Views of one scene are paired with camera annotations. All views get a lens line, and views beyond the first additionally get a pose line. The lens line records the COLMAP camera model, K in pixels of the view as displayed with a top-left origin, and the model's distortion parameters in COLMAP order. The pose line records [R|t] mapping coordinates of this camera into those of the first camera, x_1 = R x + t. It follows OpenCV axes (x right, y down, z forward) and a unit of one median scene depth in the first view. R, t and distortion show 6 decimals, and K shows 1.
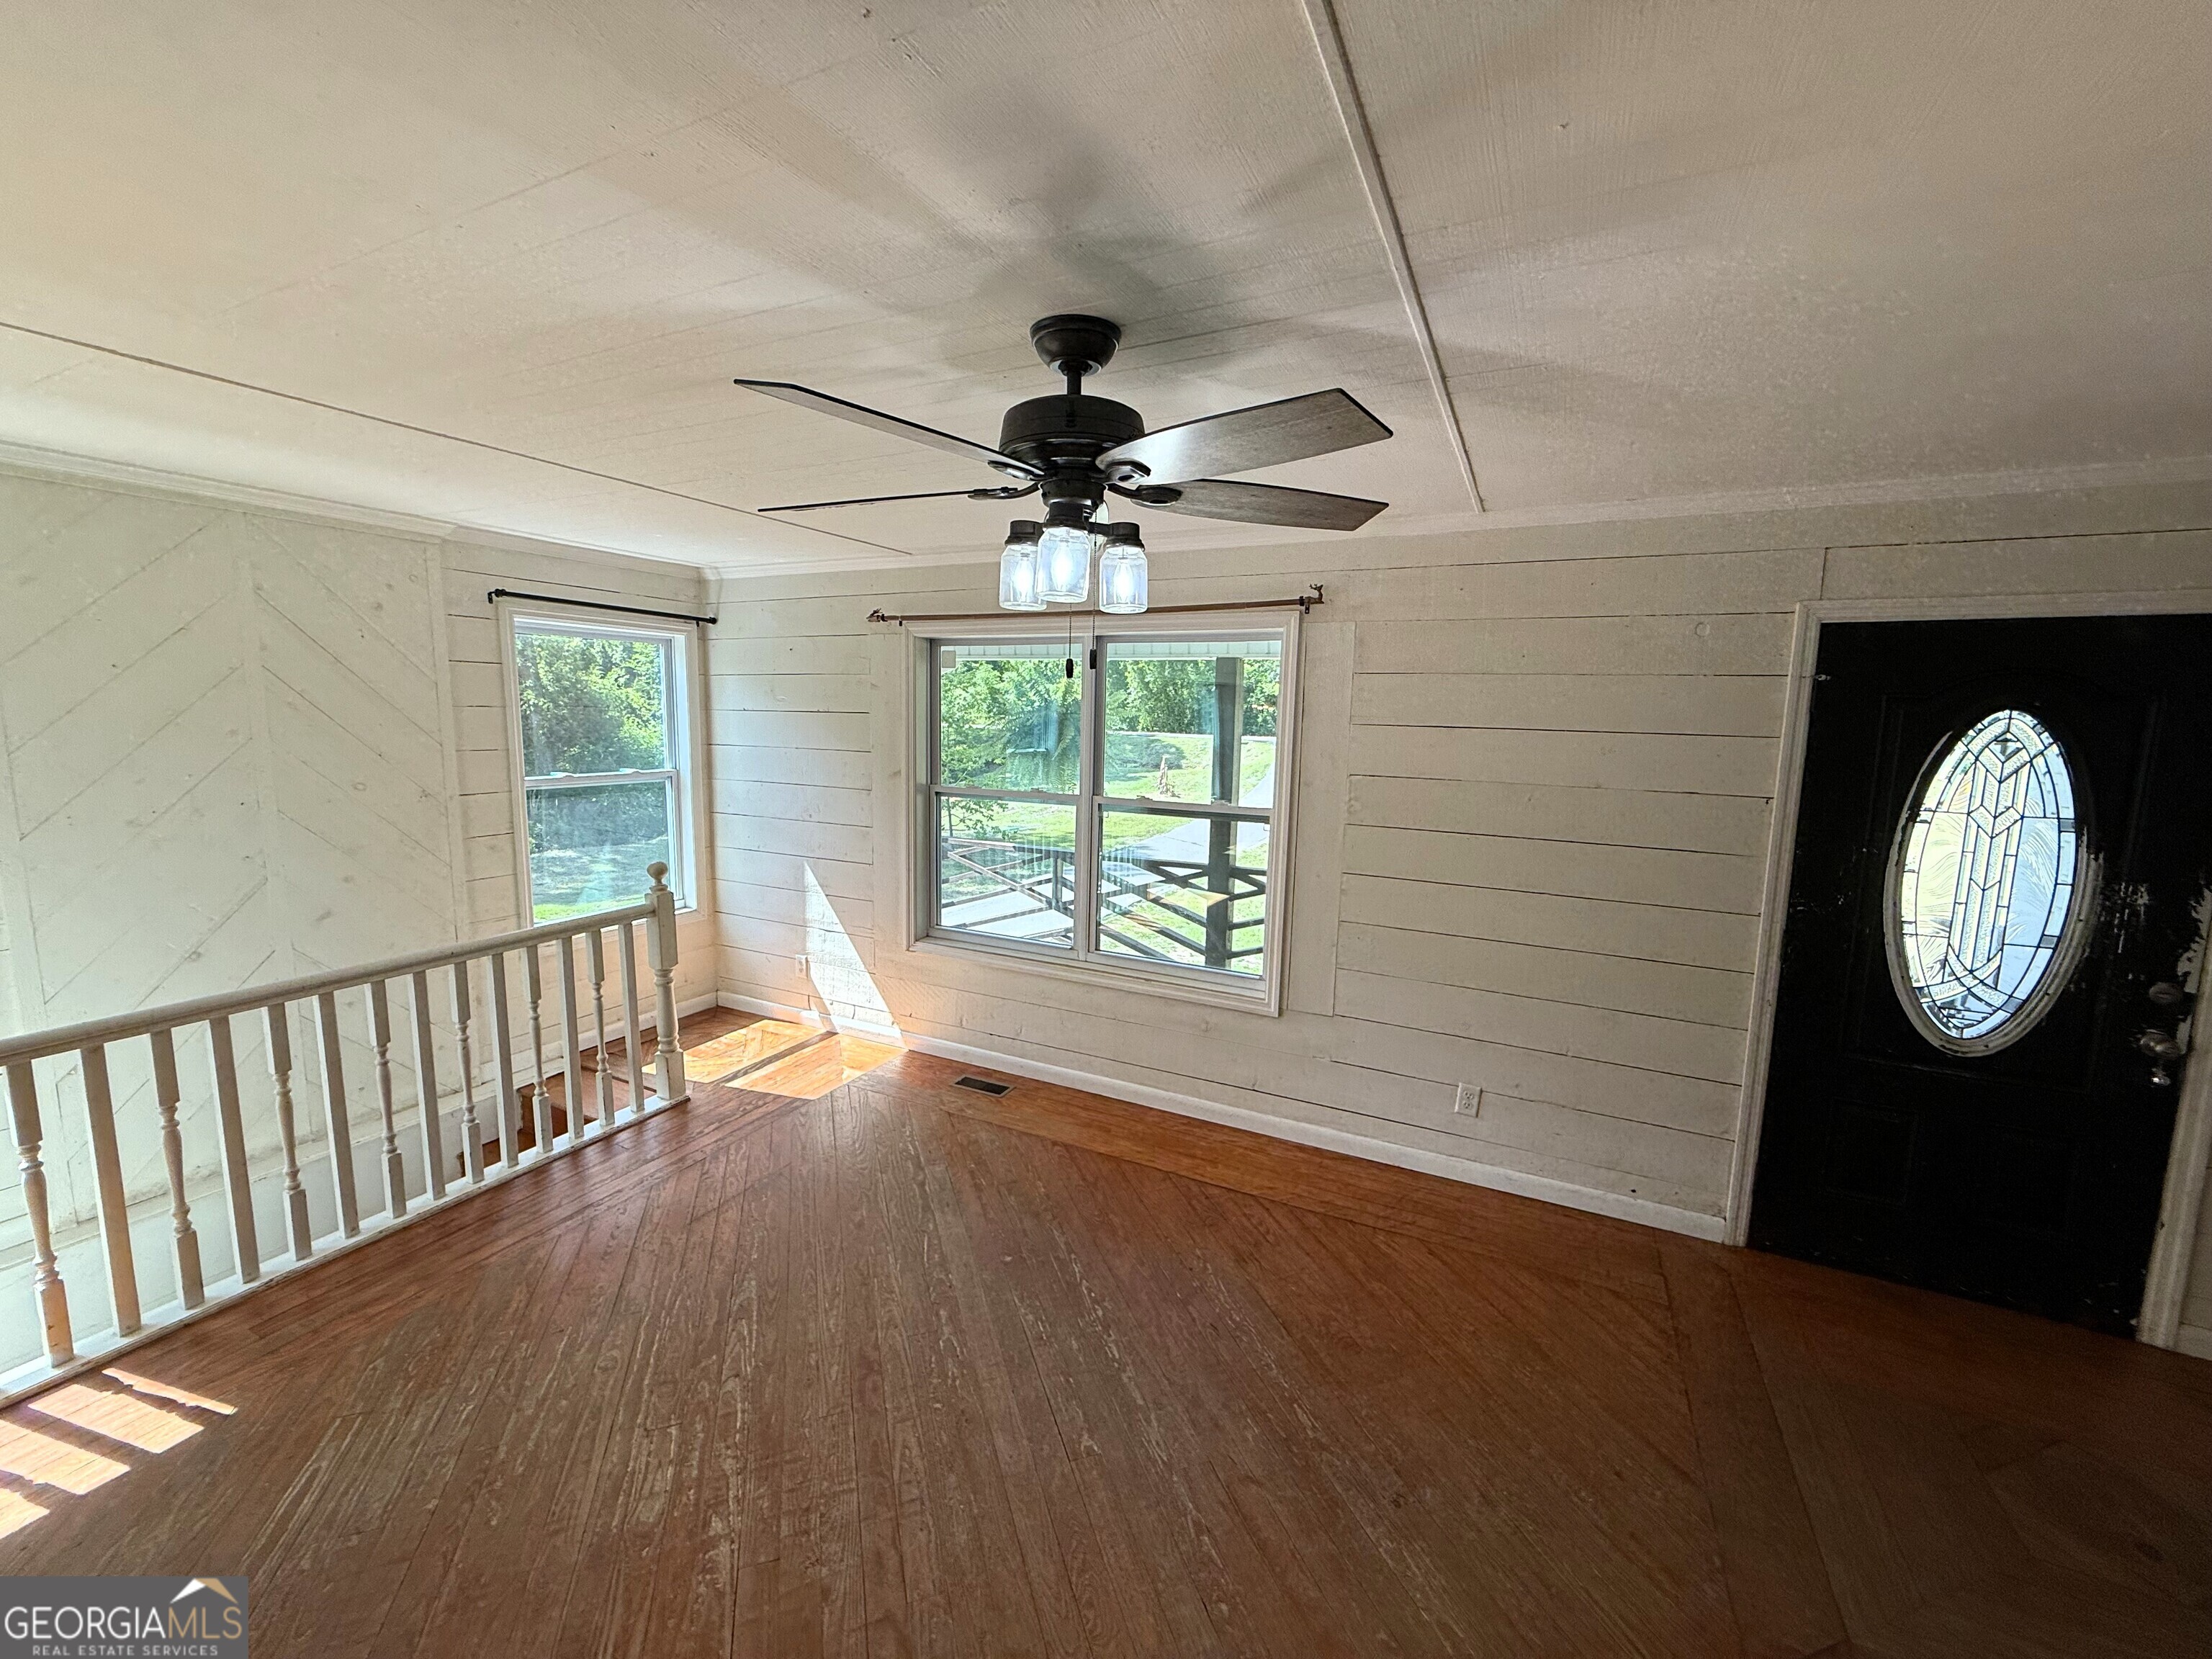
lens RADIAL K [[879.9, 0, 1100.9], [0, 879.9, 825.7], [0, 0, 1]] dist [0.000718, 0.000183]
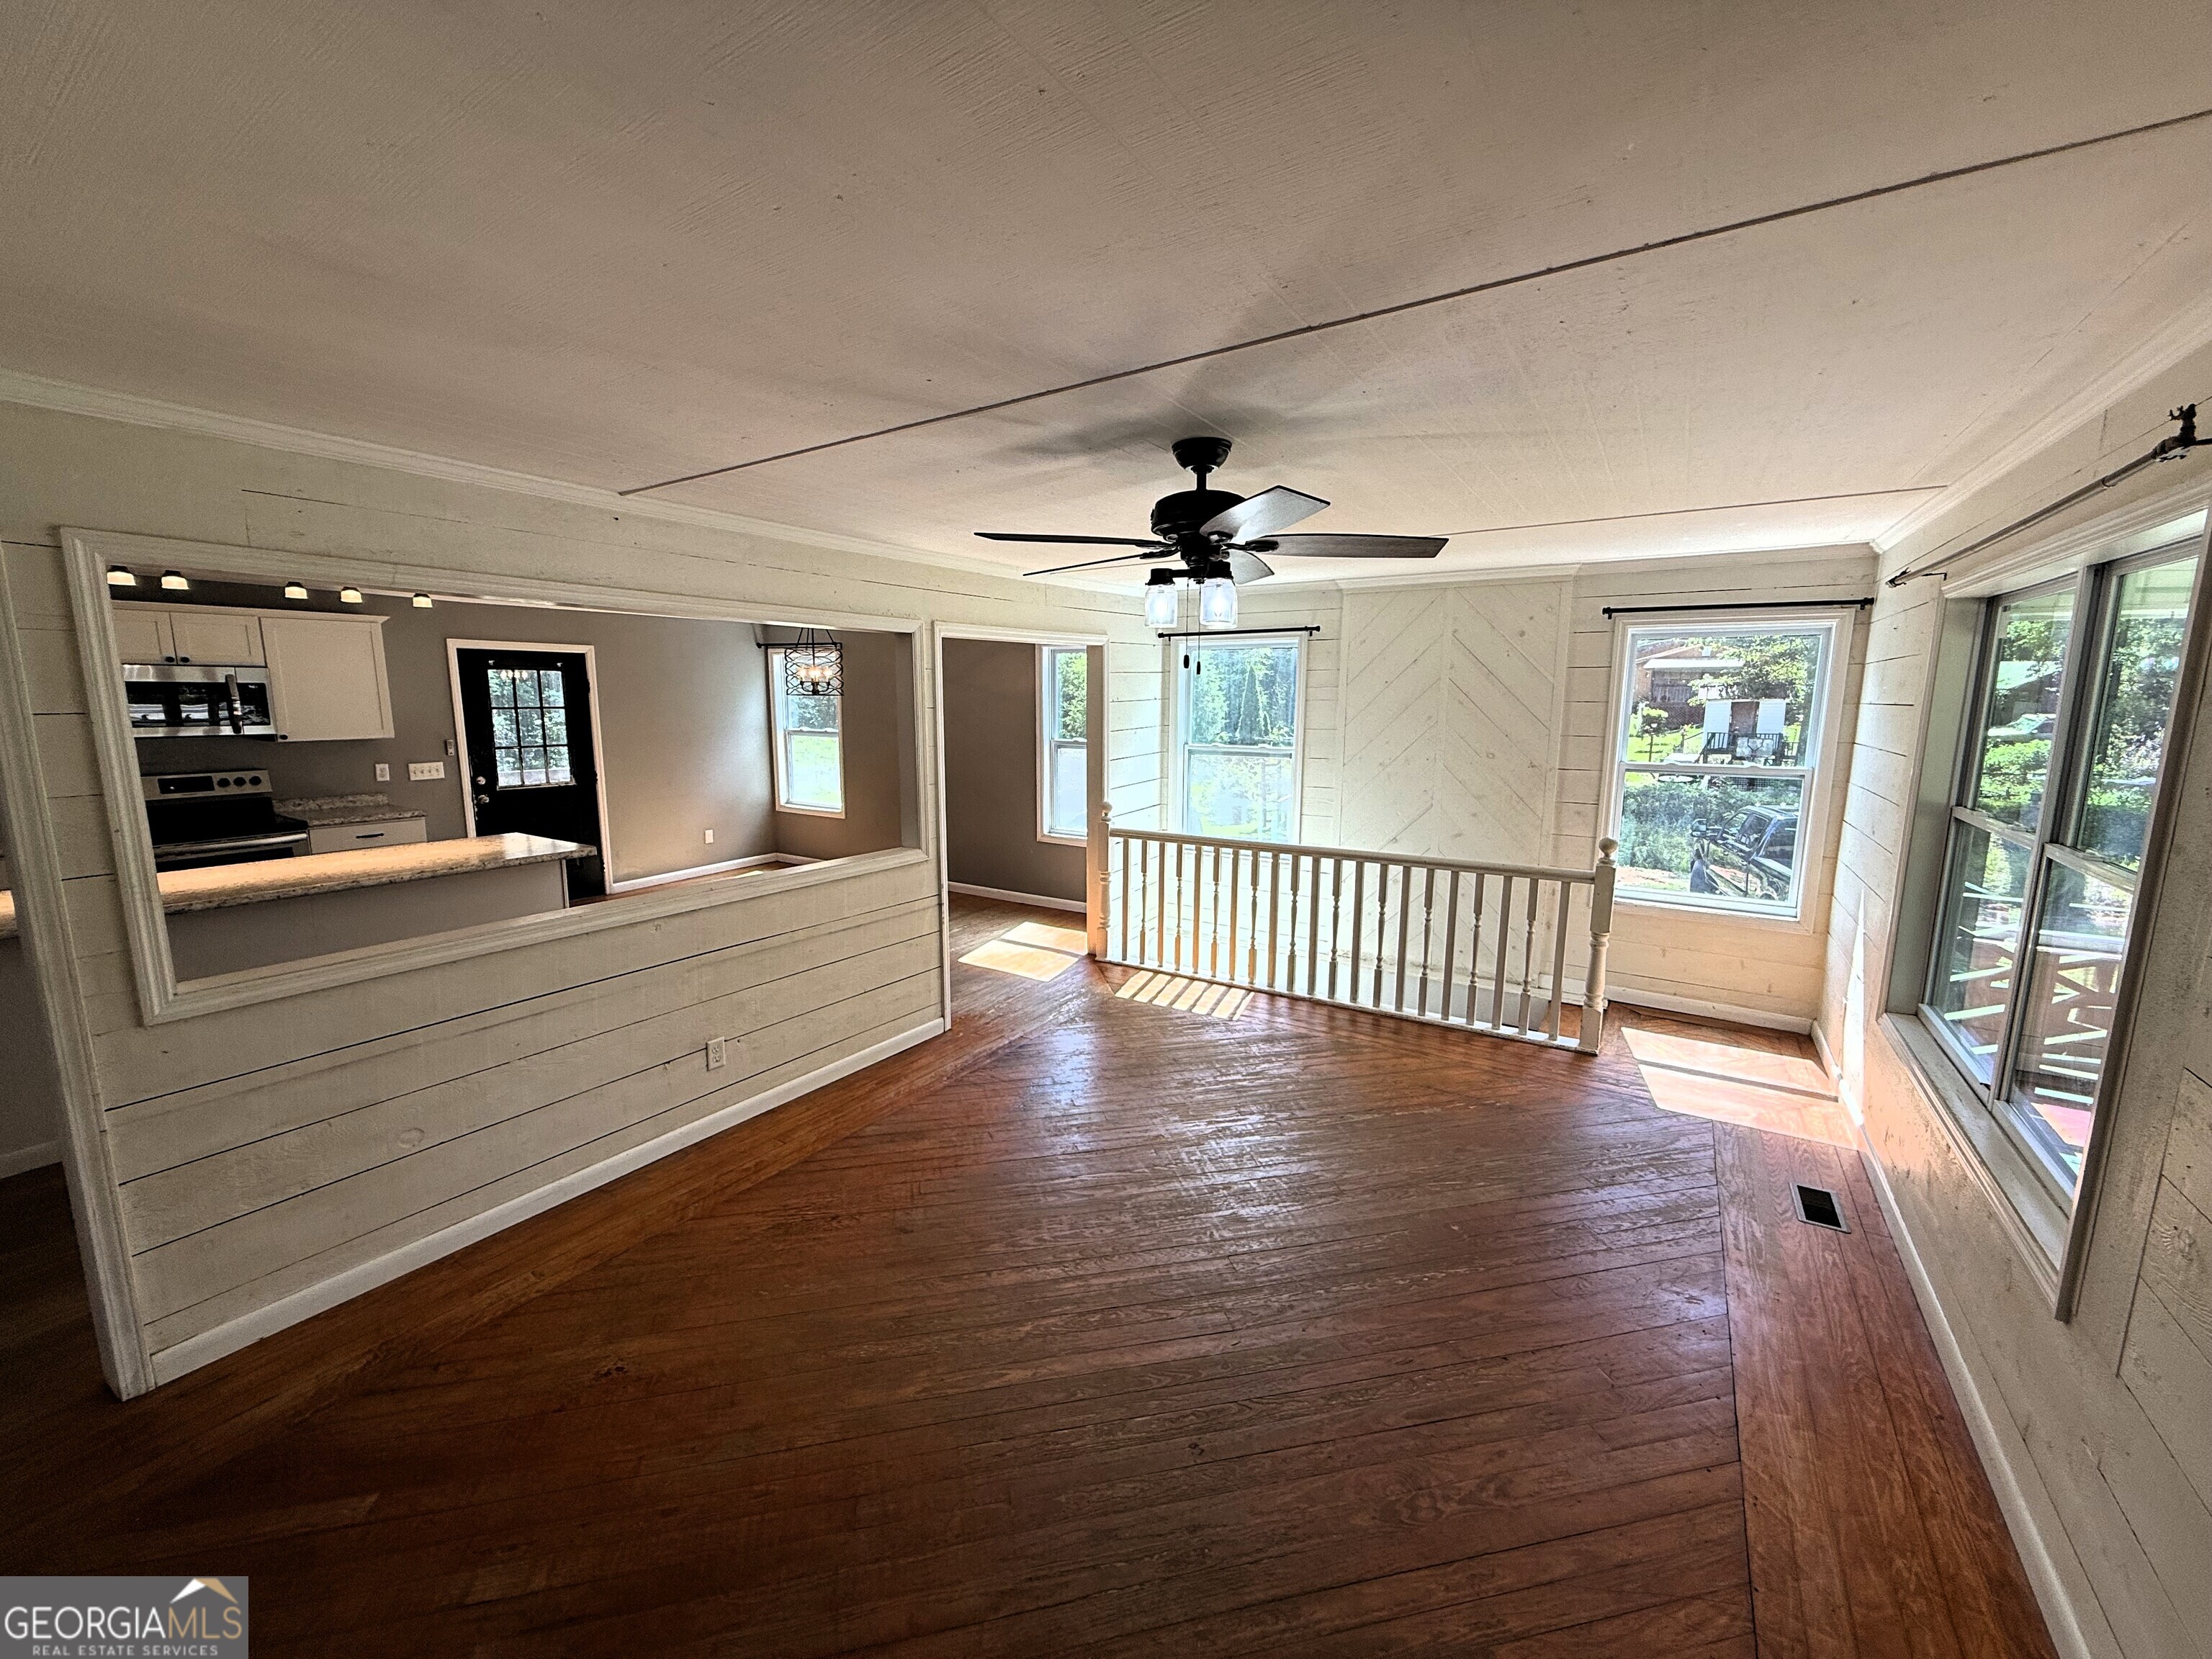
lens RADIAL K [[879.9, 0, 1099.6], [0, 879.9, 834.7], [0, 0, 1]] dist [0.000718, 0.000183]
pose [[-0.107933, 0.137453, -0.984610, 0.692921], [-0.134164, 0.979322, 0.151422, -0.047659], [0.985064, 0.148442, -0.087259, 0.466653]]
